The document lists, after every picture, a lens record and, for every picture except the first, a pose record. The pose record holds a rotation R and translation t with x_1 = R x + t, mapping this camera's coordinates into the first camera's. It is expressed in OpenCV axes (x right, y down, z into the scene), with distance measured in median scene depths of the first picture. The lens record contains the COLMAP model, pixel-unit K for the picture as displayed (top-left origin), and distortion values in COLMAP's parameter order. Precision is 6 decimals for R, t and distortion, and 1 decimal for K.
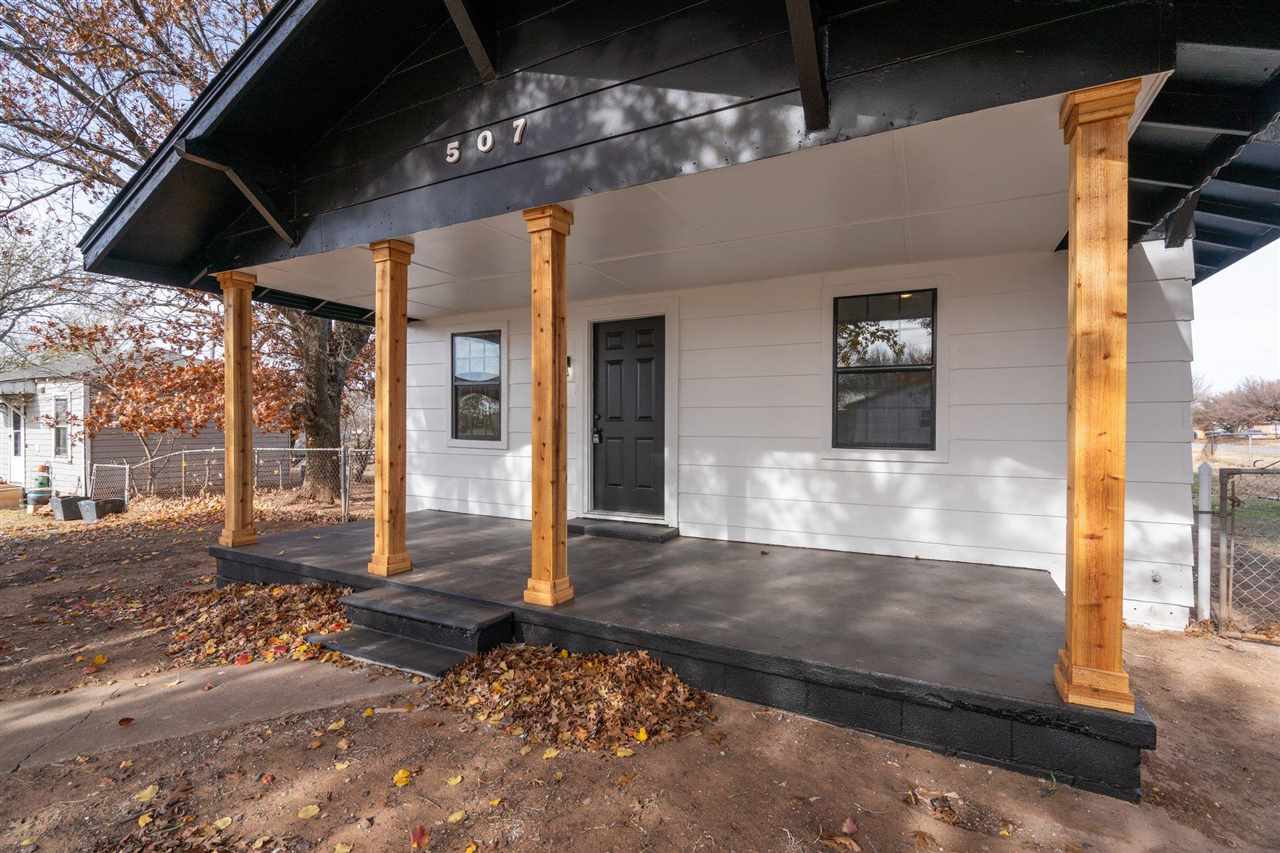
lens RADIAL K [[575.6, 0, 645.6], [0, 575.6, 430.7], [0, 0, 1]] dist [0.004220, 0.000879]
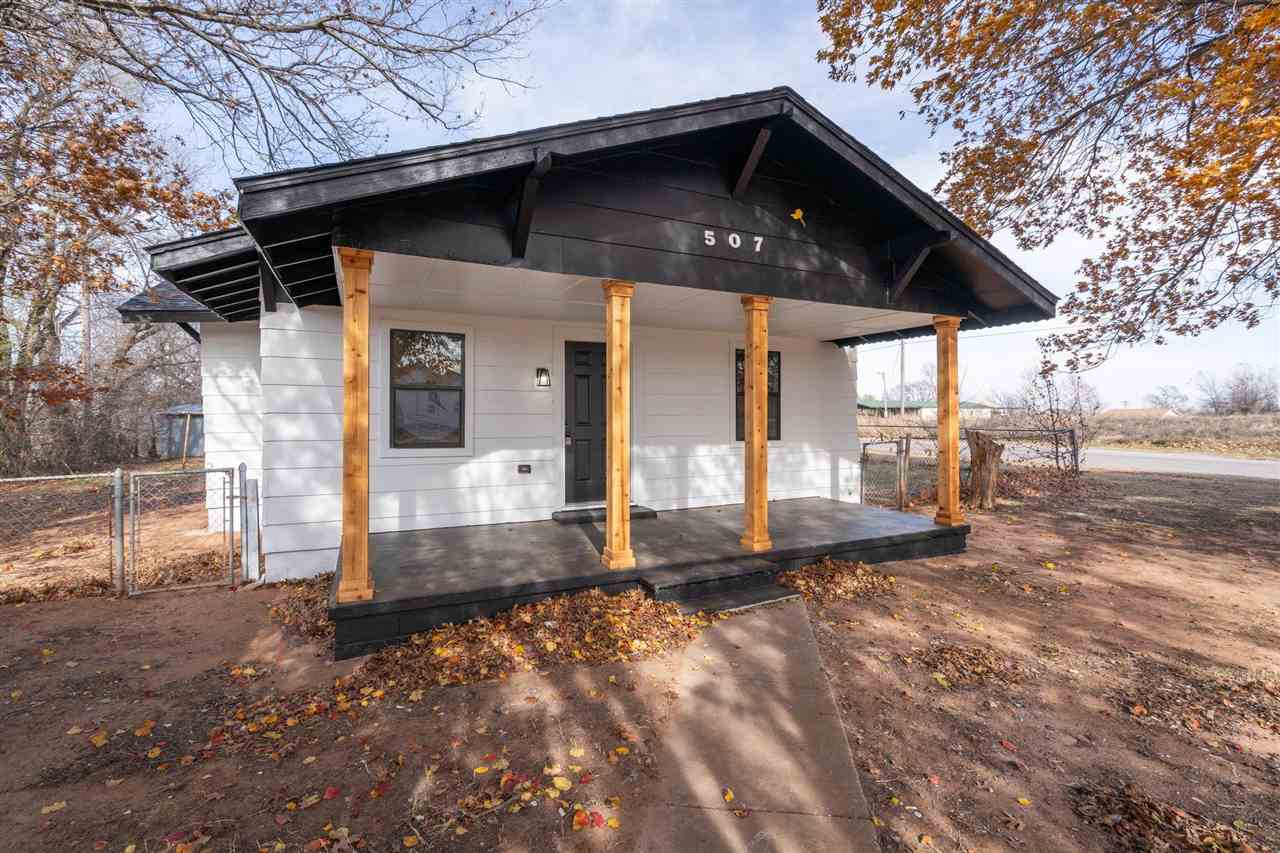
lens RADIAL K [[575.6, 0, 650.3], [0, 575.6, 418.3], [0, 0, 1]] dist [0.004220, 0.000879]
pose [[0.592057, -0.009092, 0.805845, -1.345947], [0.007573, 0.999955, 0.005718, -0.055376], [-0.805861, 0.002717, 0.592099, 0.267151]]
